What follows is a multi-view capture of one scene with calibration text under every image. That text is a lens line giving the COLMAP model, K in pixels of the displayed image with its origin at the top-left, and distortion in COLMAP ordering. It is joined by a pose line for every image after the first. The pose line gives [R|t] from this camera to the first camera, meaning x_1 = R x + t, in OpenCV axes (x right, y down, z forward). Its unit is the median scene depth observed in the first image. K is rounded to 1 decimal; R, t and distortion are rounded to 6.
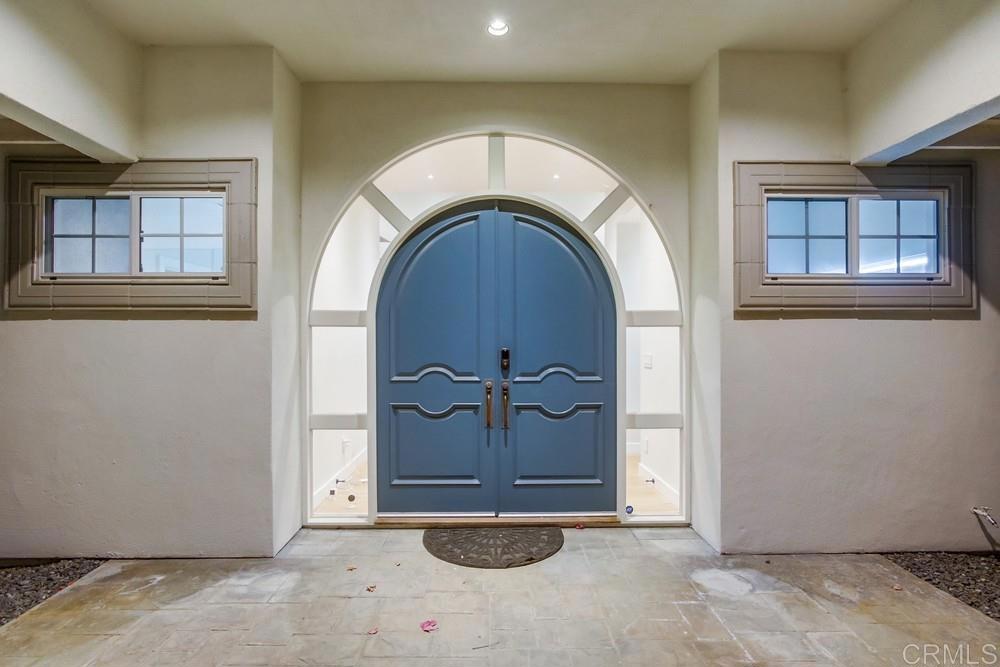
lens RADIAL K [[457.9, 0, 497.3], [0, 457.9, 332.8], [0, 0, 1]] dist [0.005215, 0.002156]
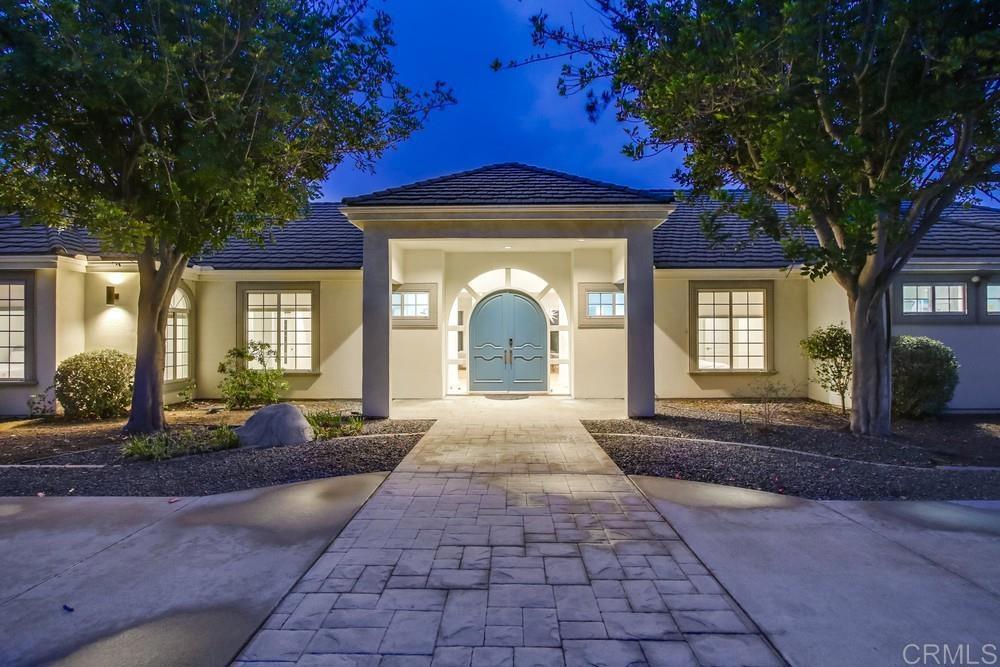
lens RADIAL K [[457.9, 0, 501.8], [0, 457.9, 332.9], [0, 0, 1]] dist [0.005215, 0.002156]
pose [[0.999483, -0.000991, -0.032129, 0.056441], [0.001033, 0.999999, 0.001274, -0.005946], [0.032128, -0.001307, 0.999483, -2.165428]]
